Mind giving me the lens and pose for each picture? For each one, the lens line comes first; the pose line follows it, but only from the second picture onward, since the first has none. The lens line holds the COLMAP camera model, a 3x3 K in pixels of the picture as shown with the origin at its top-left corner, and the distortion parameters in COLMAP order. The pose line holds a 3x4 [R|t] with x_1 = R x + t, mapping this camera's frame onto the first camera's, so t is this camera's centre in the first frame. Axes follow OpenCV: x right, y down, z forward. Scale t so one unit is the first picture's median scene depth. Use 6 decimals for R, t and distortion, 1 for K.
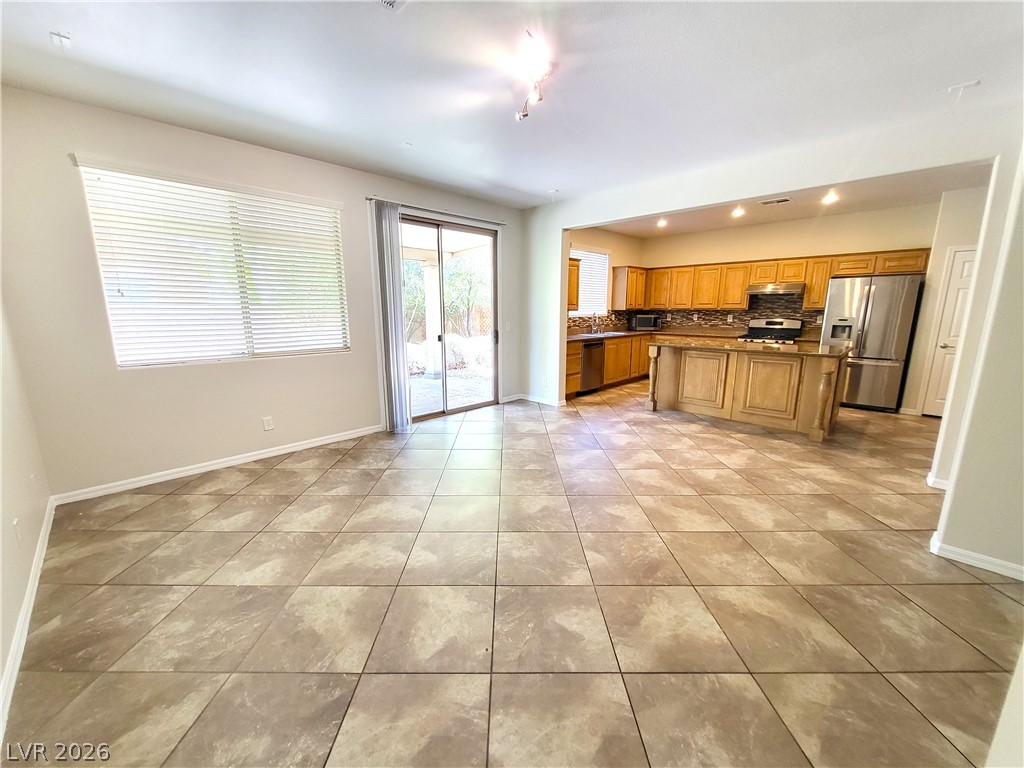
lens RADIAL K [[402.4, 0, 509.8], [0, 402.4, 389.0], [0, 0, 1]] dist [-0.001689, -0.001196]
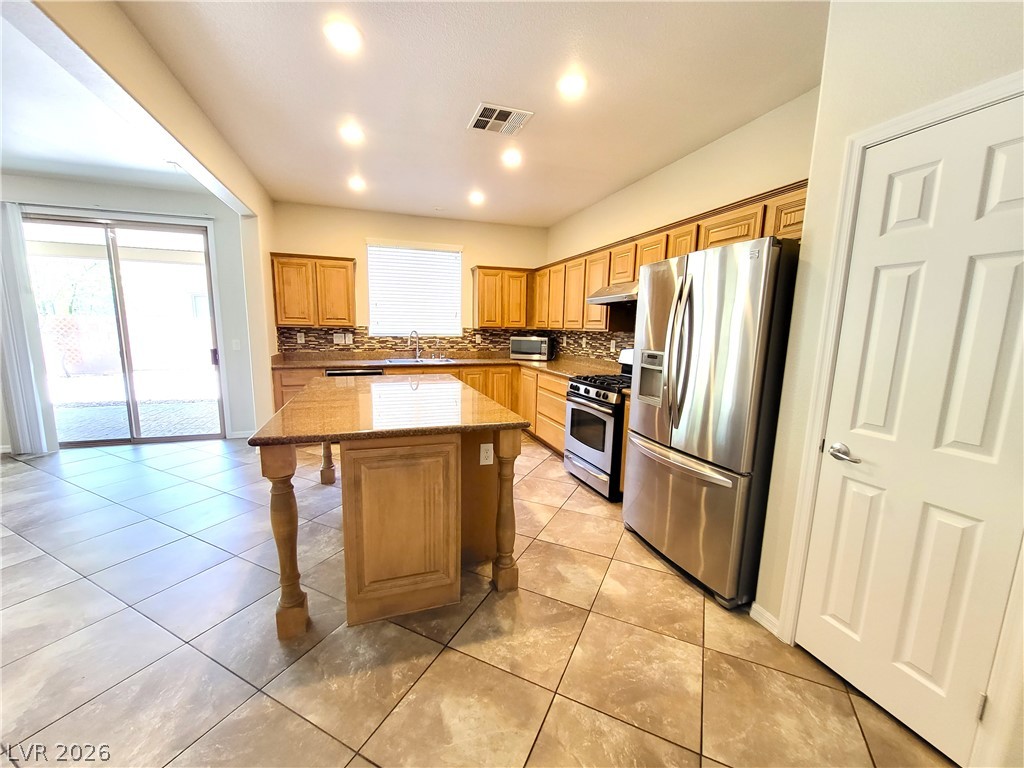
lens RADIAL K [[402.4, 0, 505.8], [0, 402.4, 388.9], [0, 0, 1]] dist [-0.001689, -0.001196]
pose [[0.899885, 0.083364, -0.428086, 0.936905], [-0.103948, 0.994271, -0.024889, -0.116975], [0.423559, 0.066896, 0.903395, 0.577292]]
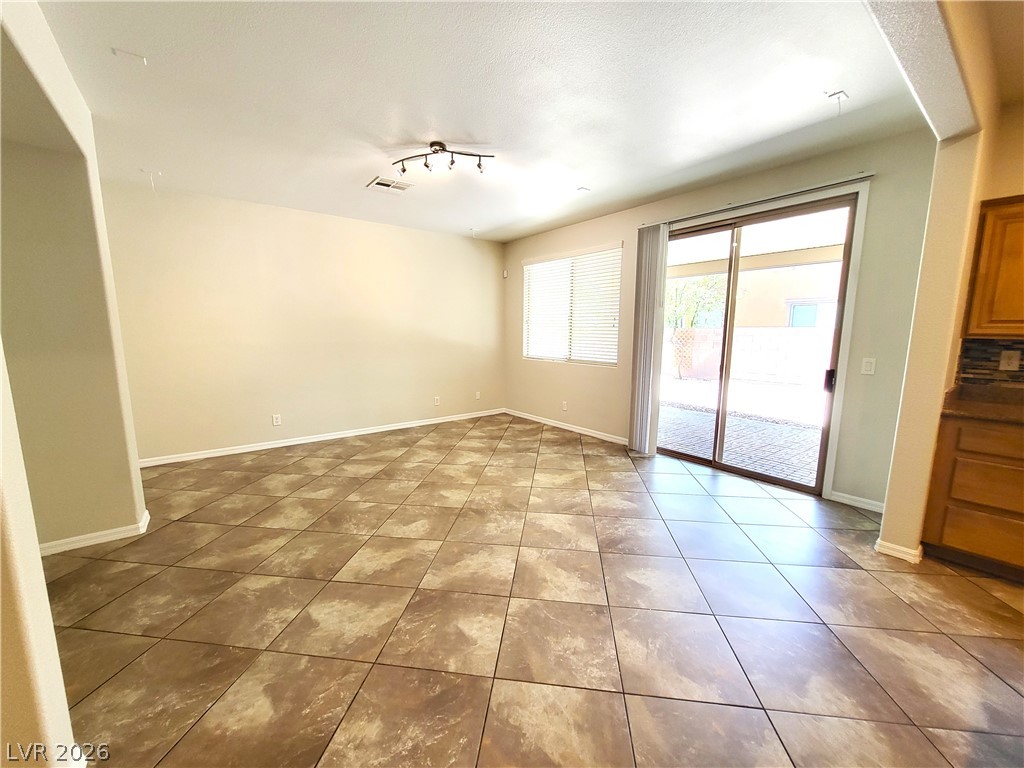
lens RADIAL K [[402.4, 0, 505.1], [0, 402.4, 389.1], [0, 0, 1]] dist [-0.001689, -0.001196]
pose [[-0.135525, 0.143791, -0.980284, 0.652278], [-0.199307, 0.965230, 0.169137, -0.135637], [0.970520, 0.218300, -0.102155, 0.680641]]
